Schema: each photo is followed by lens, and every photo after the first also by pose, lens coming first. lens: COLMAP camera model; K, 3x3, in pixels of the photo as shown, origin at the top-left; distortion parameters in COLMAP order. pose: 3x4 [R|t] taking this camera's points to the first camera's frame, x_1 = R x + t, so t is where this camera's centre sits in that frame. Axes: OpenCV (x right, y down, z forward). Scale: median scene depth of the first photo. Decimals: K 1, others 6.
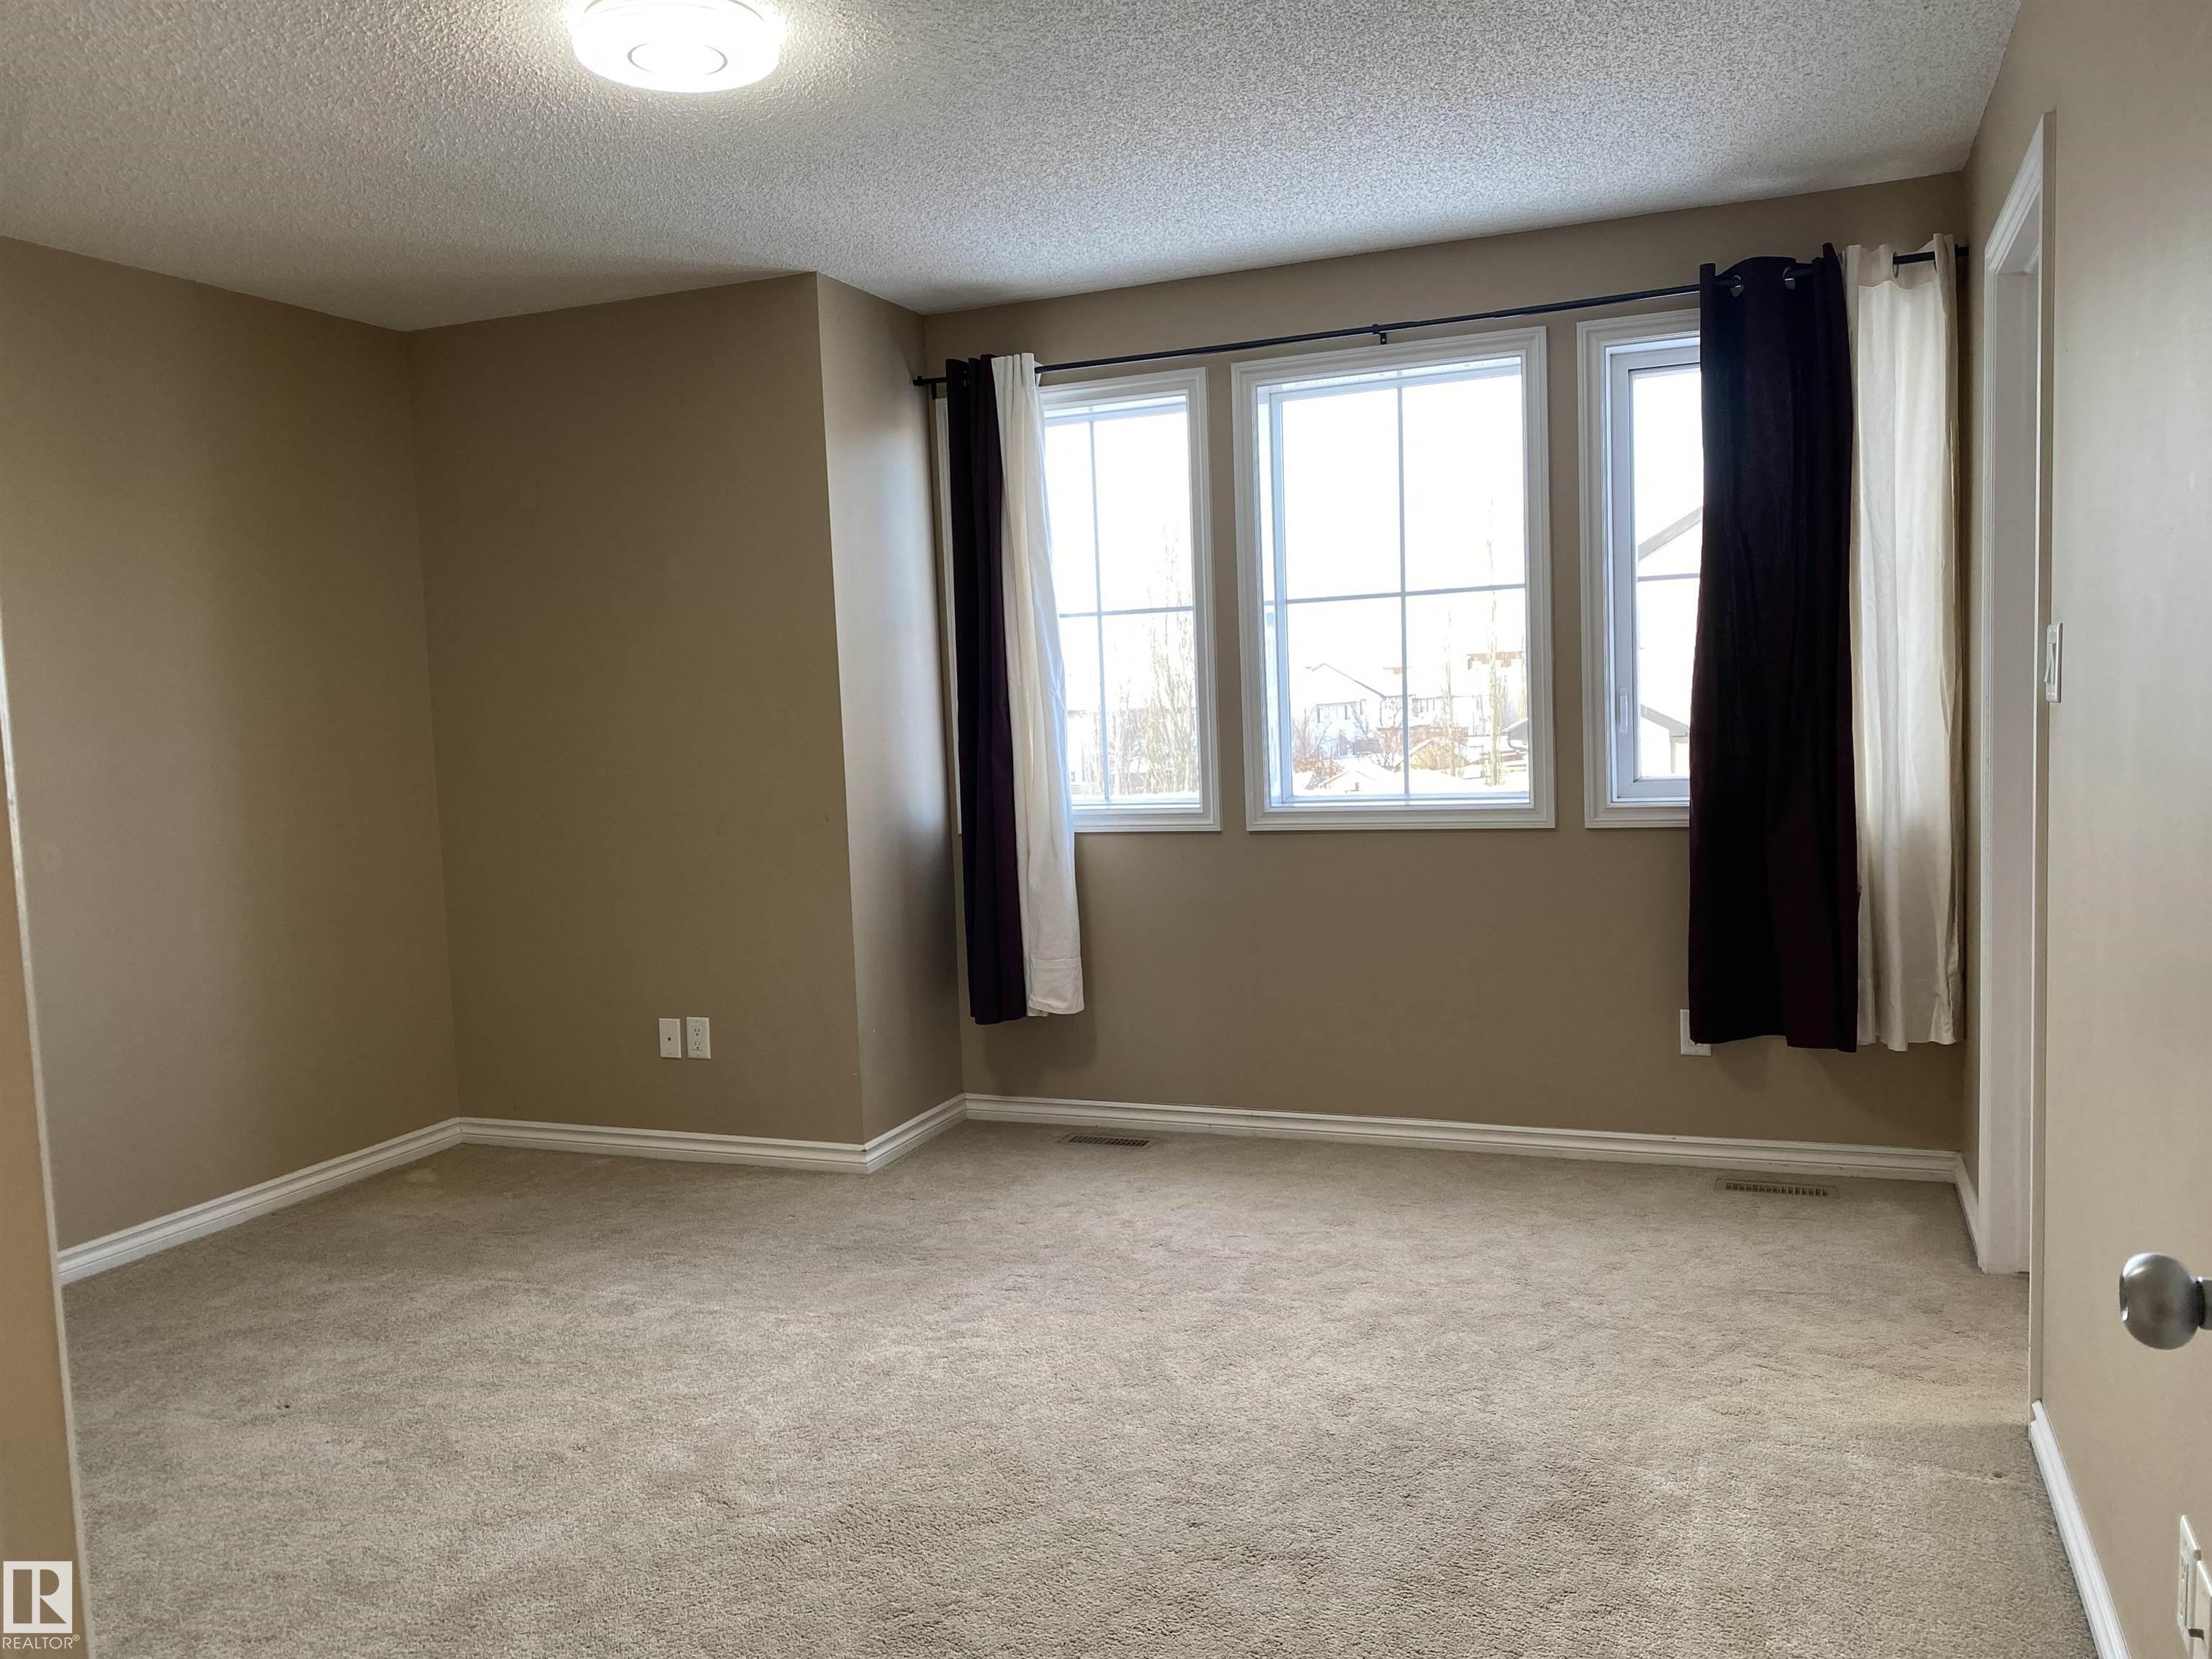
lens RADIAL K [[1731.1, 0, 1133.4], [0, 1731.1, 821.5], [0, 0, 1]] dist [0.148901, -0.142779]
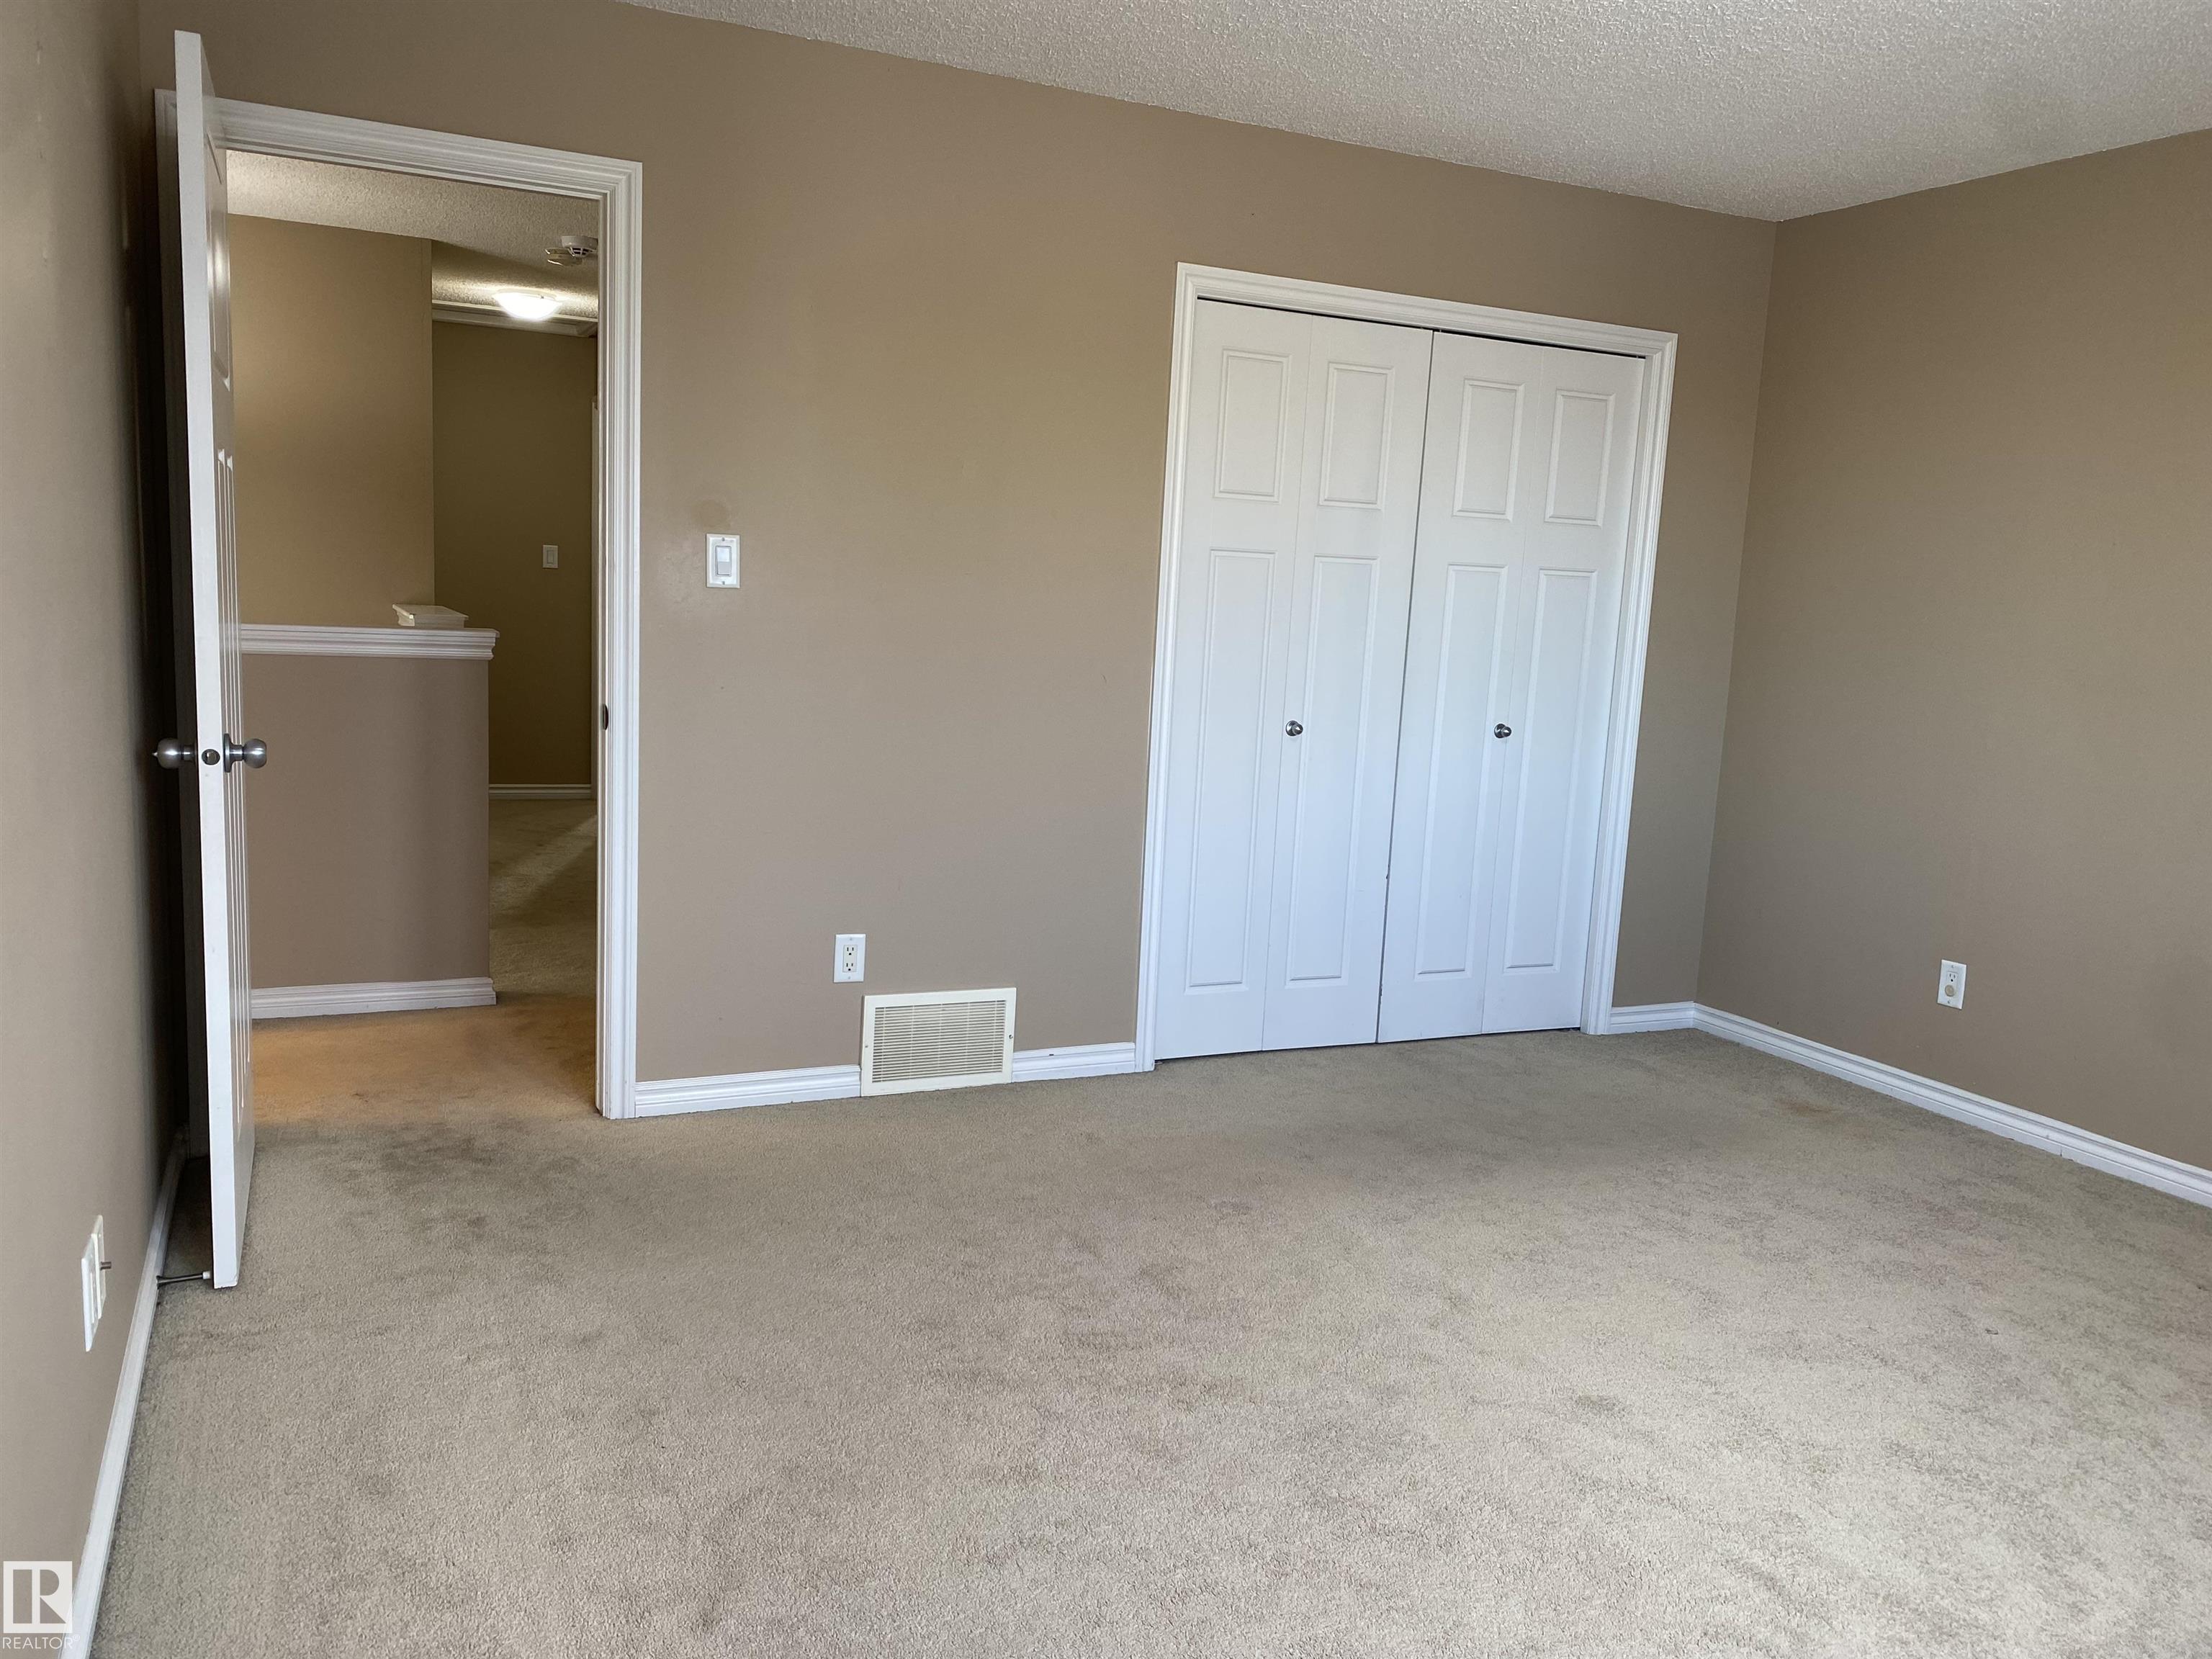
lens RADIAL K [[1731.1, 0, 1133.4], [0, 1731.1, 821.5], [0, 0, 1]] dist [0.148901, -0.142779]
pose [[-0.678905, 0.107002, -0.726387, 0.454149], [-0.080237, 0.972586, 0.218262, -0.104159], [0.729829, 0.206462, -0.651708, 1.068990]]
